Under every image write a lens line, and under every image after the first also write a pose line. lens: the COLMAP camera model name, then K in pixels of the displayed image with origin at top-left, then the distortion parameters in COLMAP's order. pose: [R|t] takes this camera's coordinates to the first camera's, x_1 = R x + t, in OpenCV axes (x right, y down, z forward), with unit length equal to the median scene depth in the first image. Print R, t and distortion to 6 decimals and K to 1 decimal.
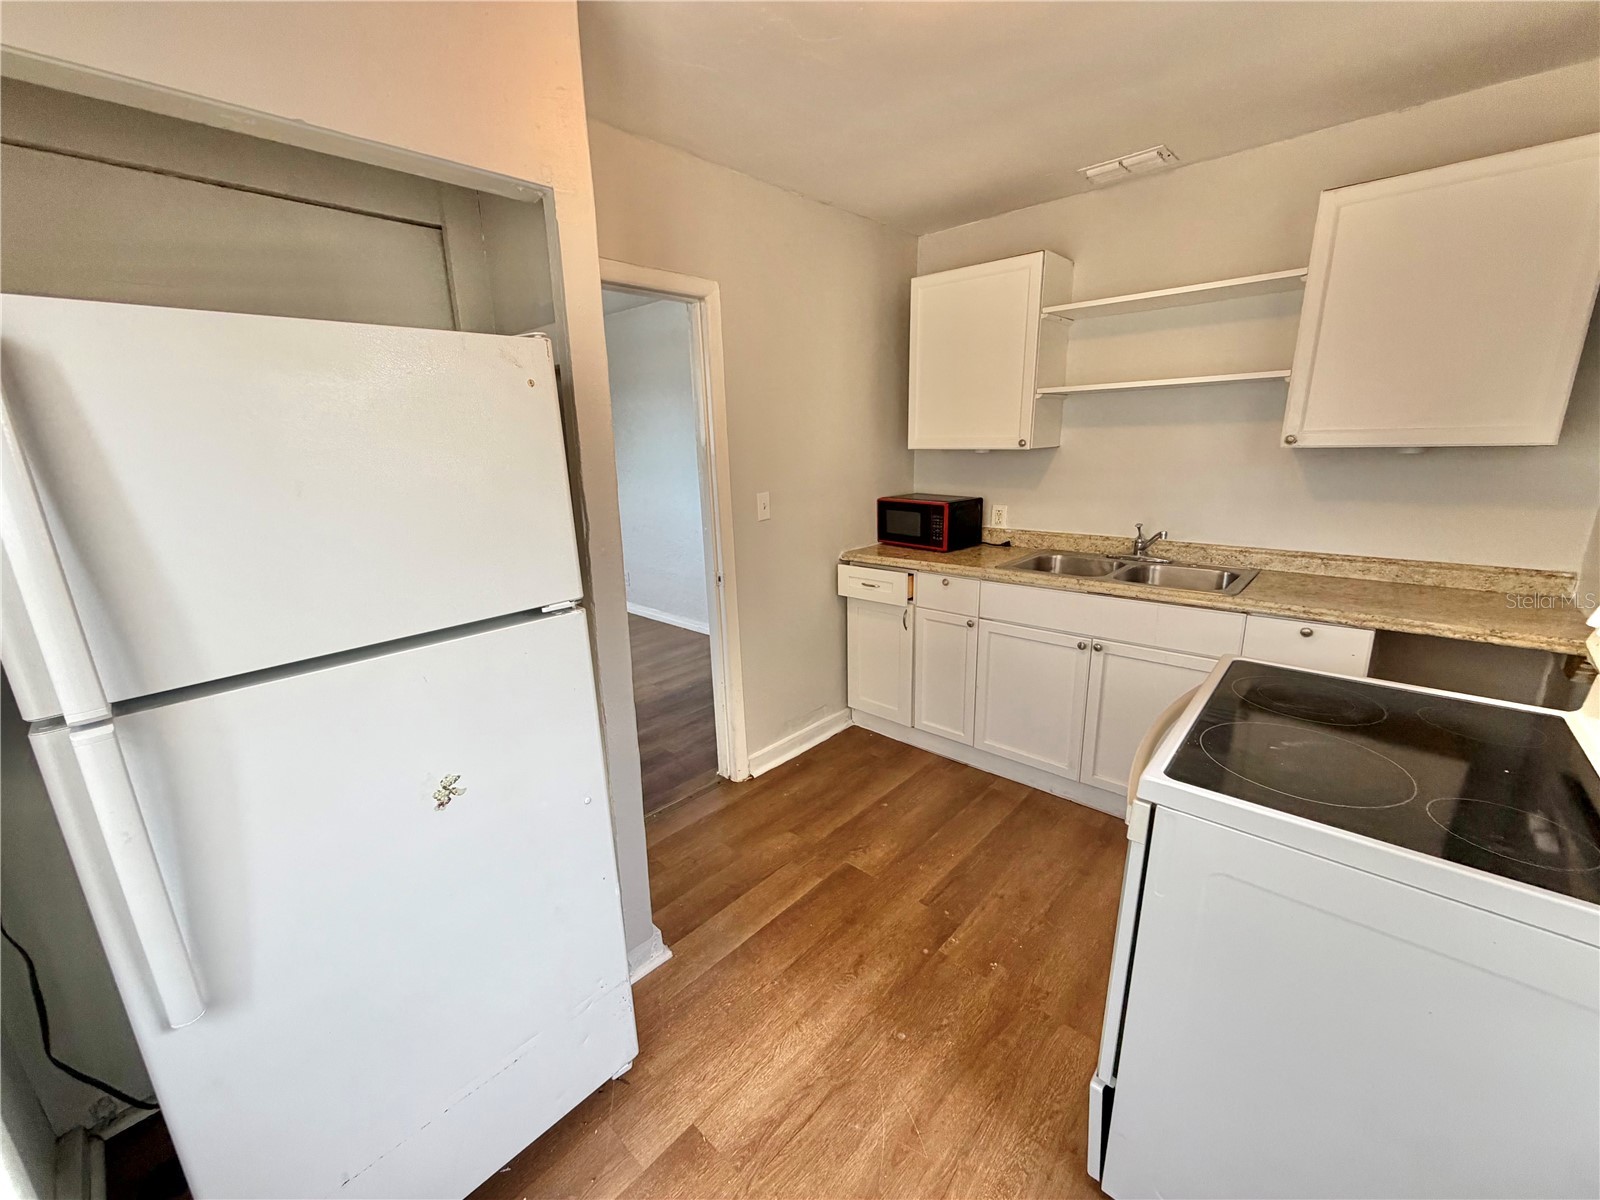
lens RADIAL K [[638.3, 0, 800.6], [0, 638.3, 603.3], [0, 0, 1]] dist [0.000951, 0.000606]
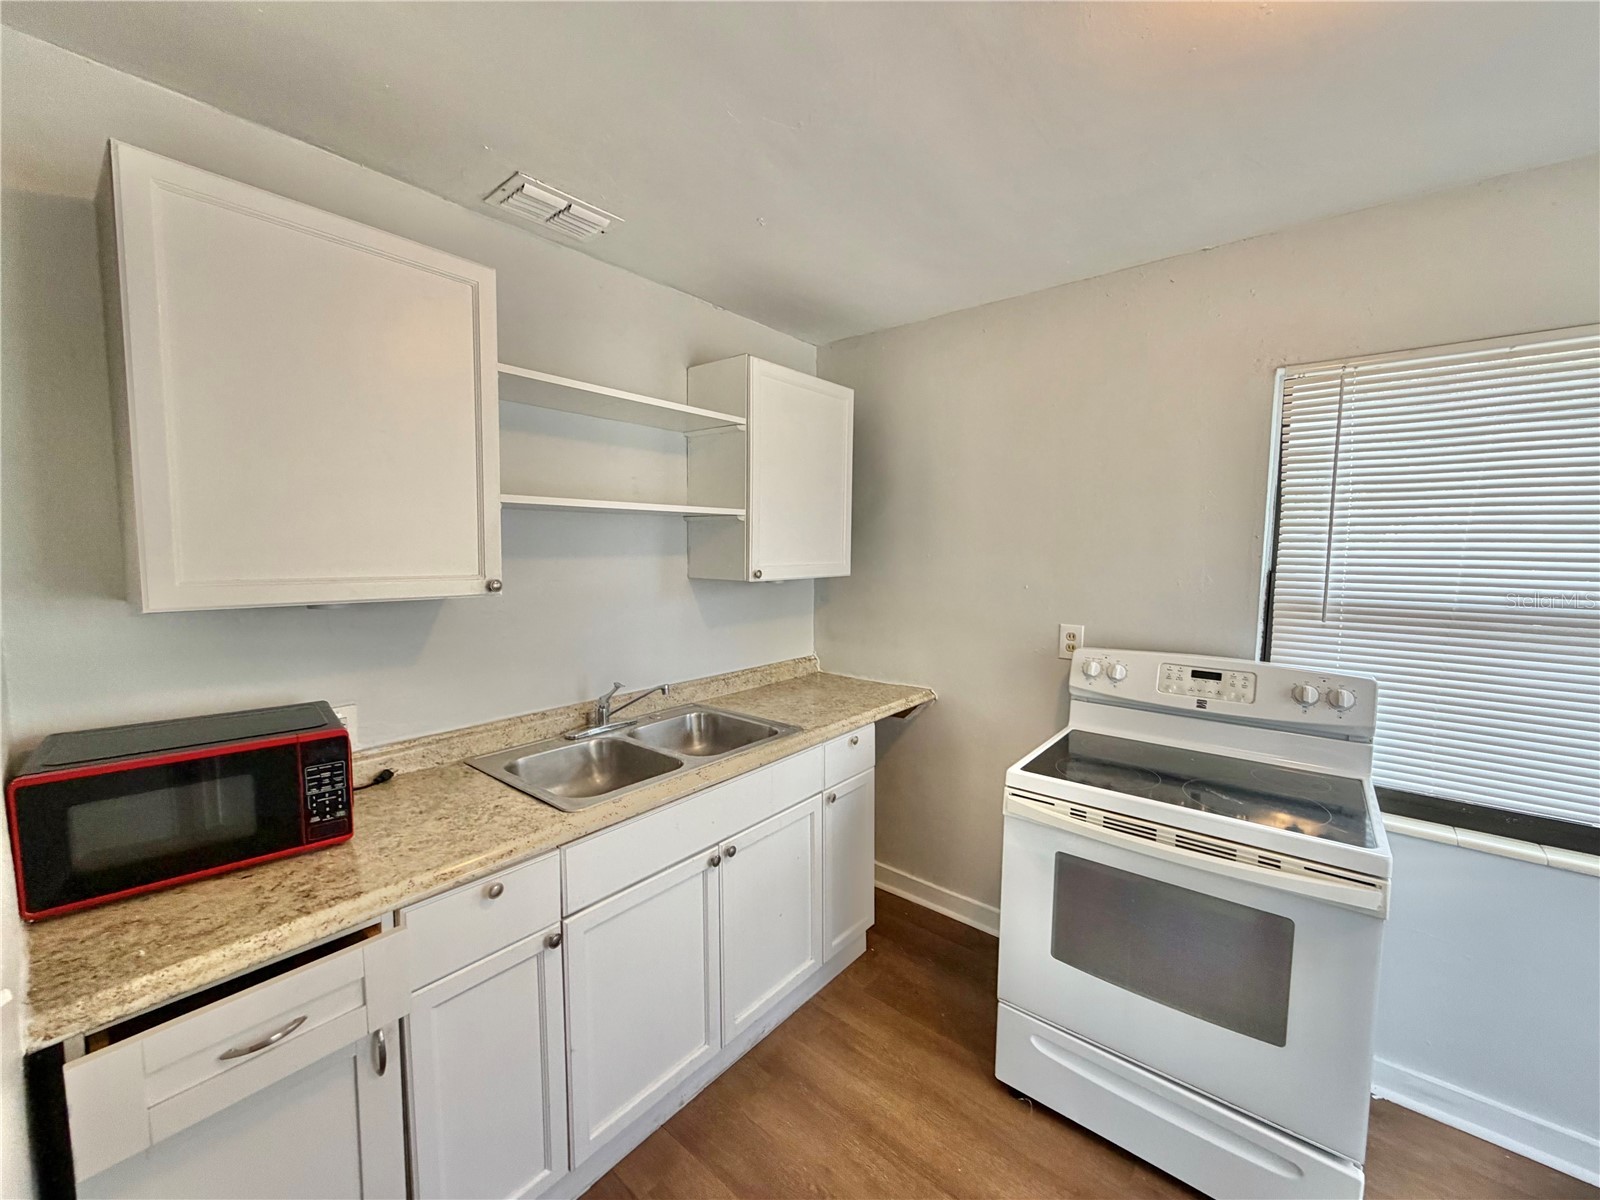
lens RADIAL K [[638.3, 0, 796.6], [0, 638.3, 600.1], [0, 0, 1]] dist [0.000951, 0.000606]
pose [[-0.036912, -0.062220, 0.997380, -0.252480], [0.248078, 0.966247, 0.069459, -0.240741], [-0.968036, 0.249992, -0.020231, 0.856855]]
